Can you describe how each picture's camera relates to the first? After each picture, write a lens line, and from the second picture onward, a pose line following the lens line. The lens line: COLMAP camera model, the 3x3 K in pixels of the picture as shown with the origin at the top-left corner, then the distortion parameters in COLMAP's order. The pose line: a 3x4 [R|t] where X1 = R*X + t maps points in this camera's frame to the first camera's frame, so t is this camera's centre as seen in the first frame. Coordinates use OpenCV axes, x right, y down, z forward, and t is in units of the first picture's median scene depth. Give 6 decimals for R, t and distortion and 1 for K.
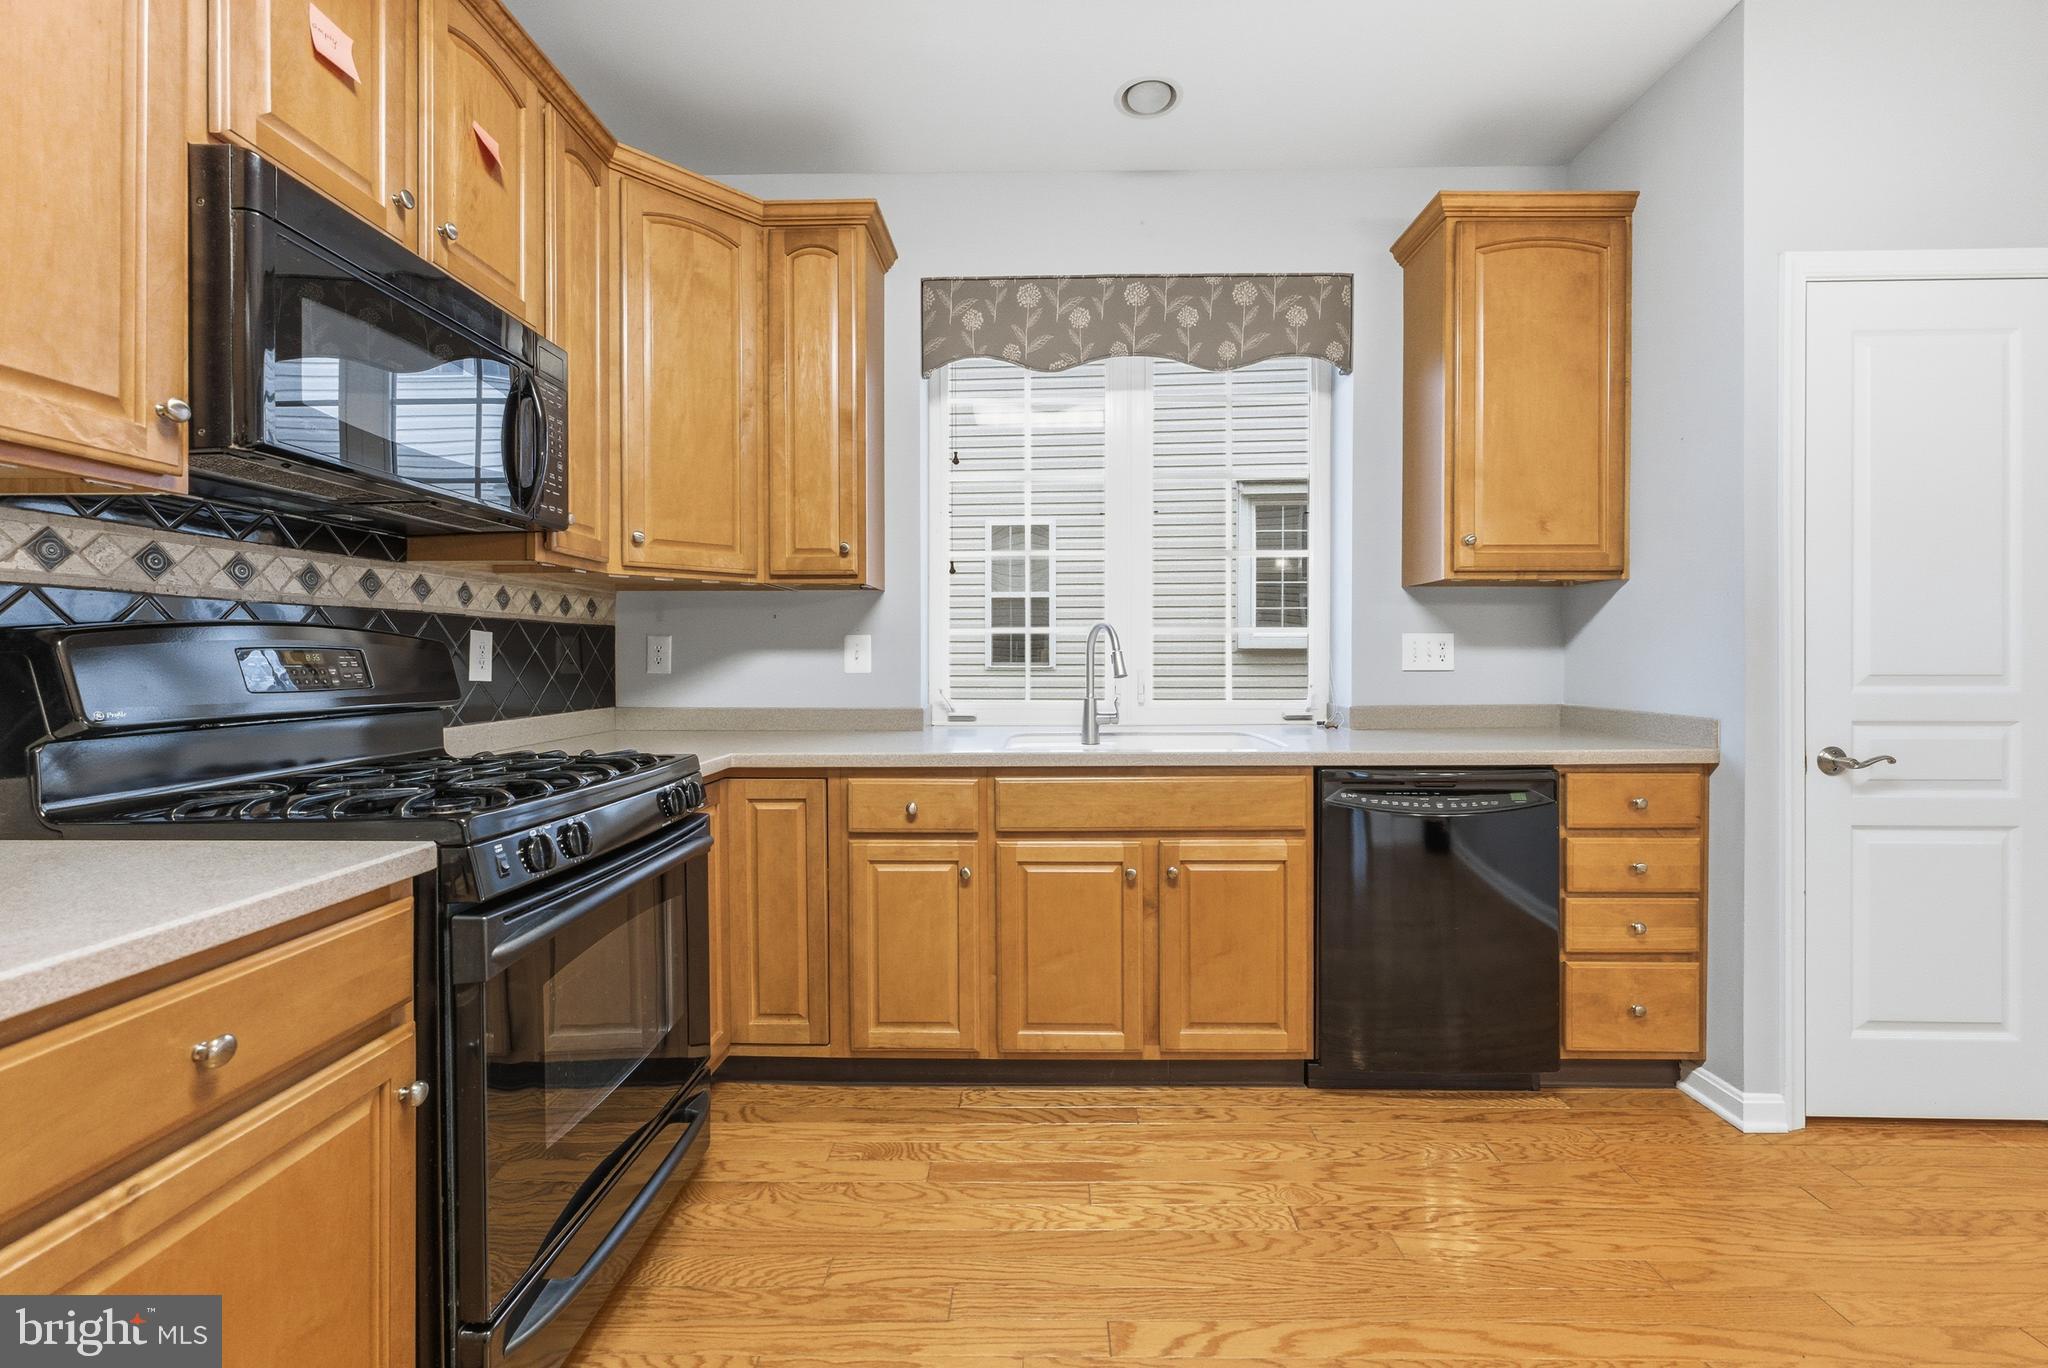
lens RADIAL K [[840.0, 0, 1031.2], [0, 840.0, 662.7], [0, 0, 1]] dist [-0.002071, 0.000201]
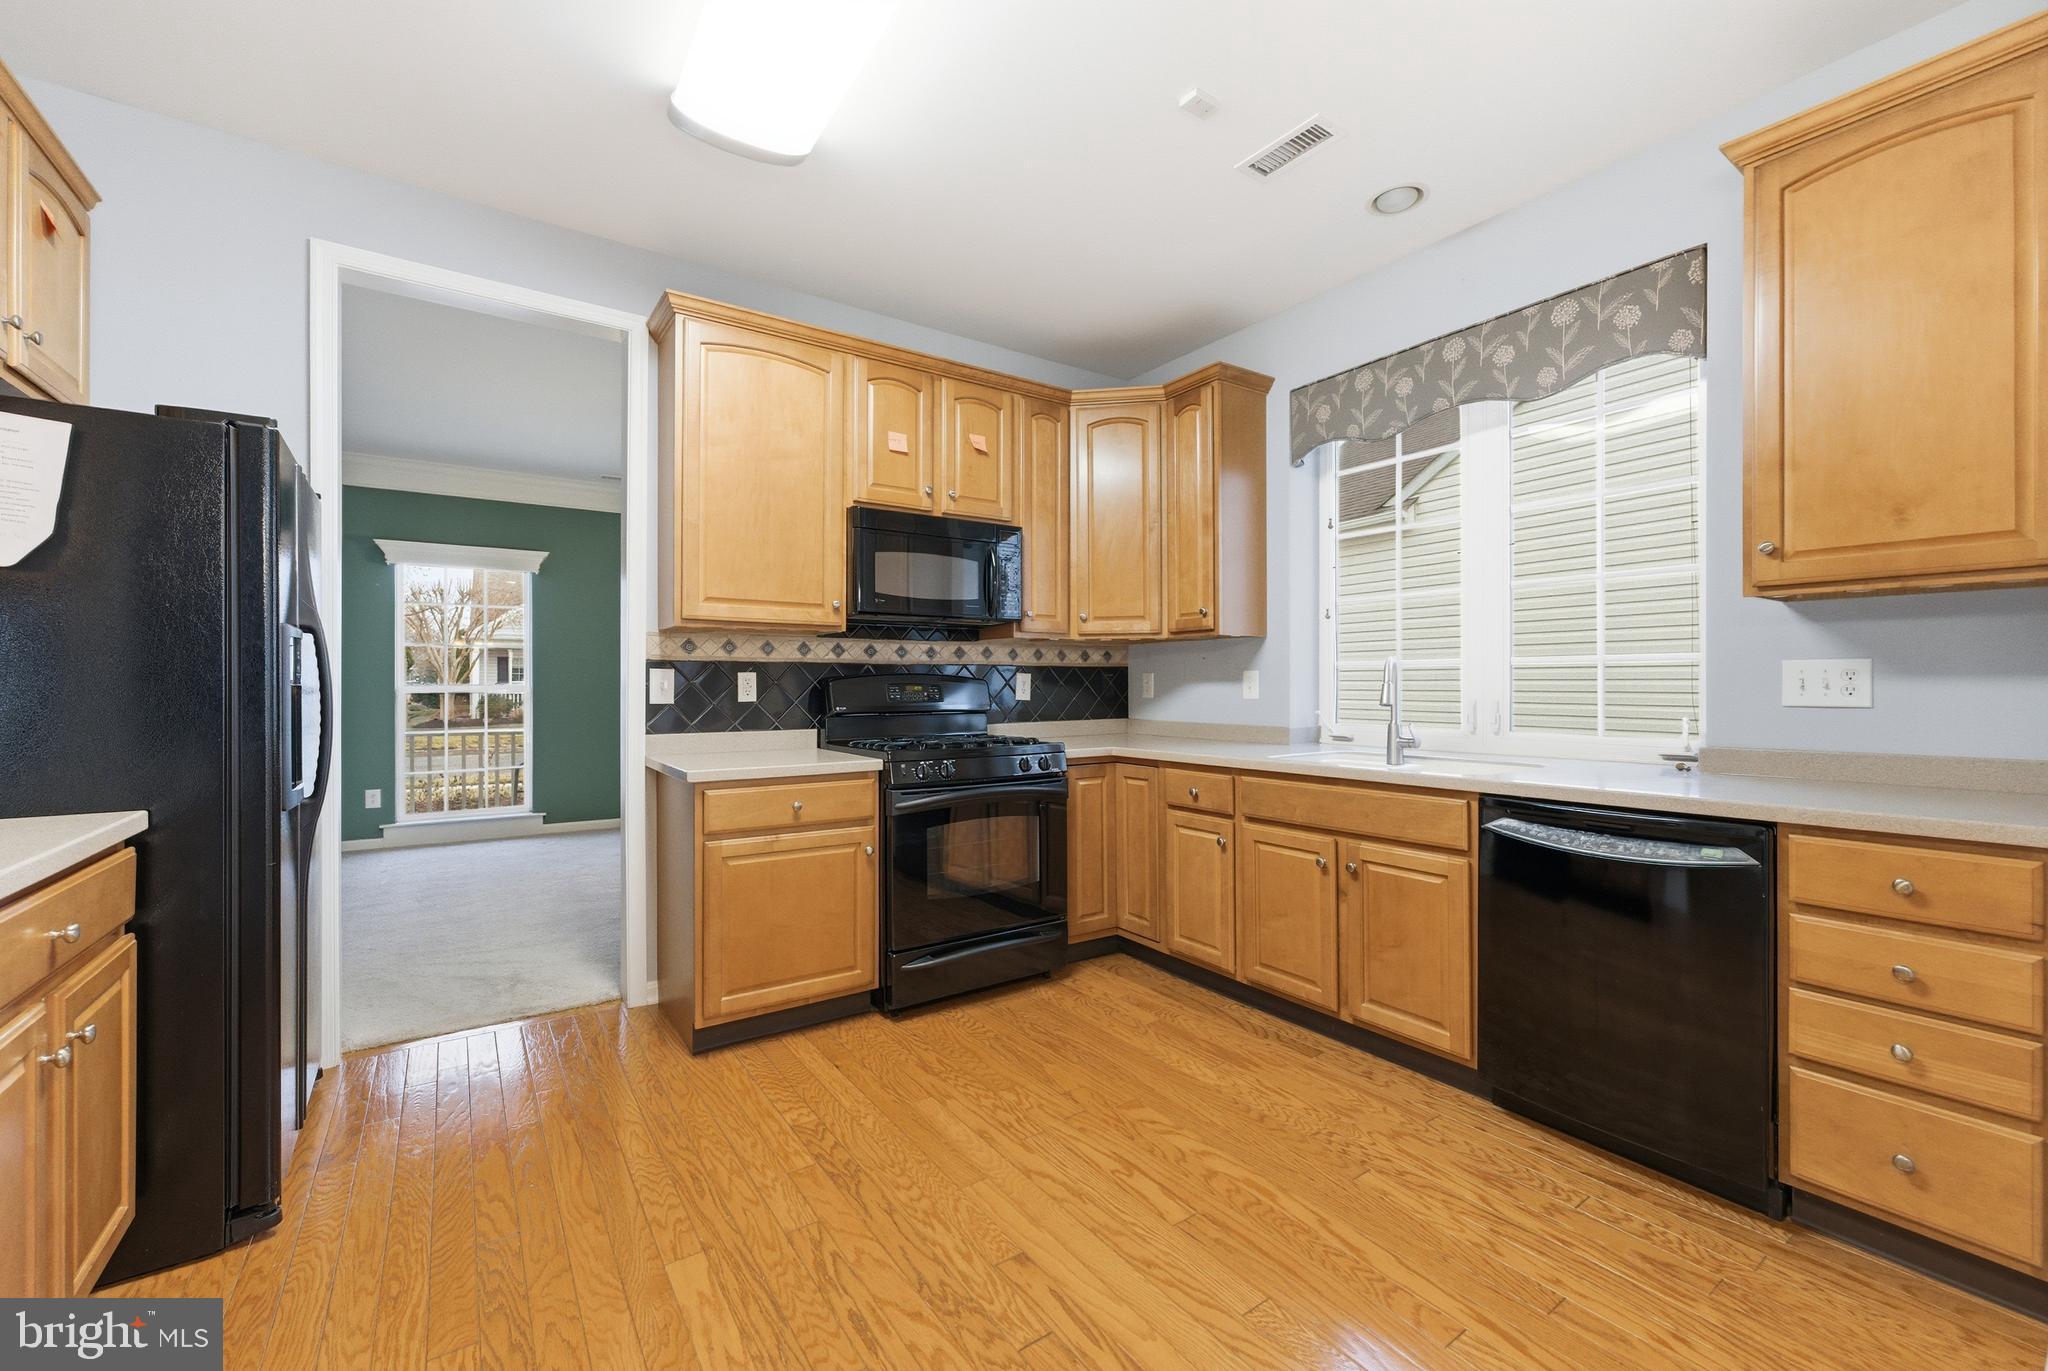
lens RADIAL K [[830.5, 0, 1029.5], [0, 830.5, 681.1], [0, 0, 1]] dist [-0.000419, 0.000375]
pose [[0.582820, -0.002686, -0.812597, 0.856633], [-0.003684, 0.999976, -0.005948, -0.009139], [0.812593, 0.006460, 0.582796, -0.071872]]
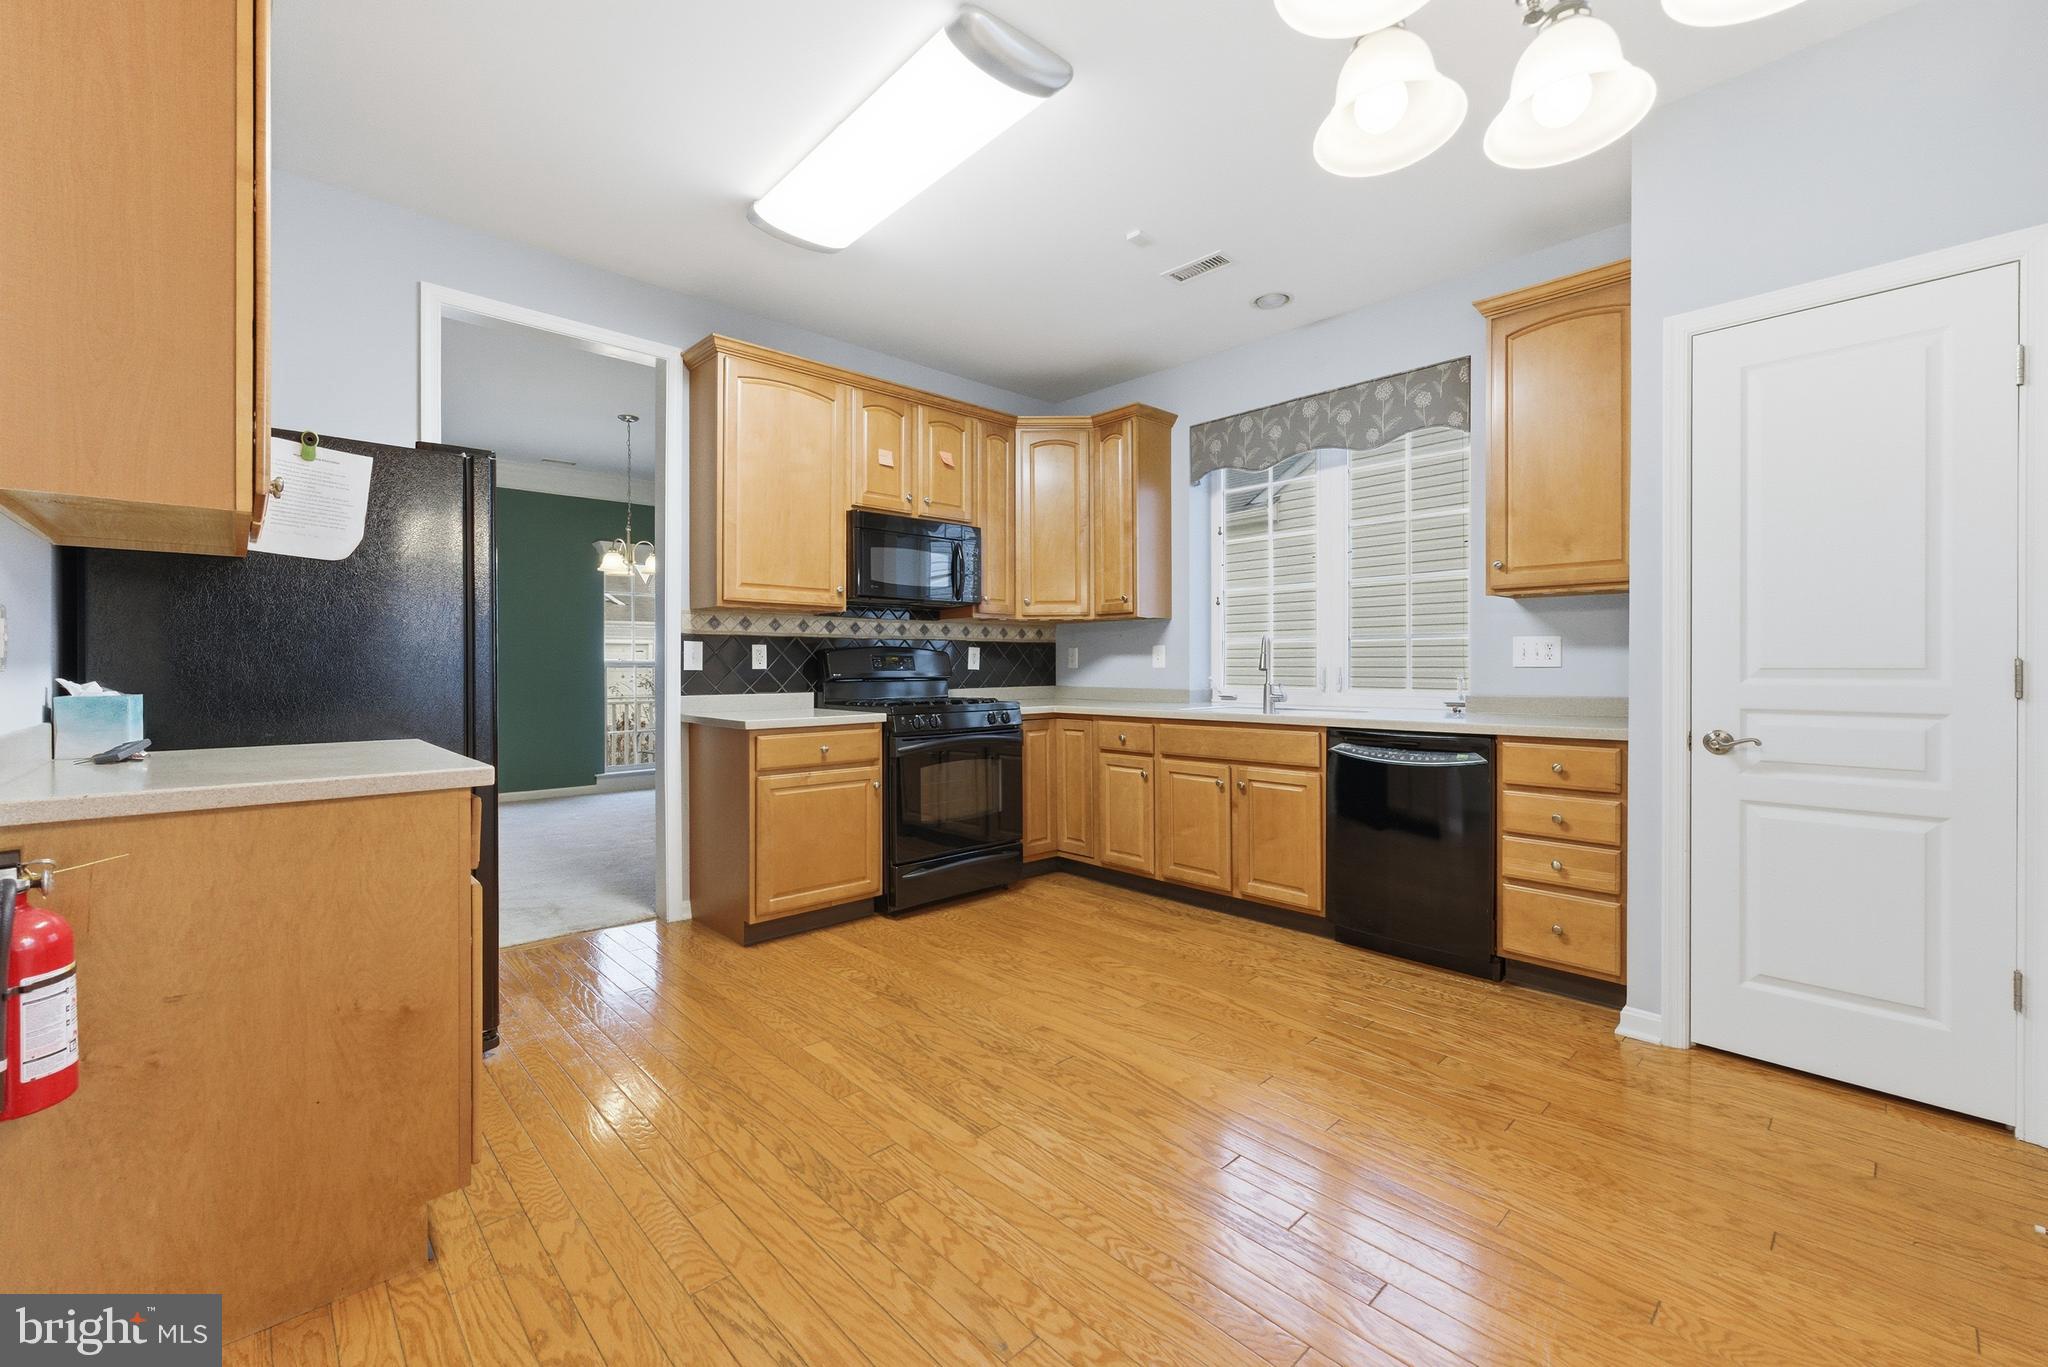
lens RADIAL K [[840.0, 0, 1031.2], [0, 840.0, 662.2], [0, 0, 1]] dist [-0.002071, 0.000201]
pose [[0.700078, -0.002003, -0.714063, 1.057352], [-0.003149, 0.999978, -0.005892, 0.015195], [0.714059, 0.006374, 0.700056, -0.468188]]
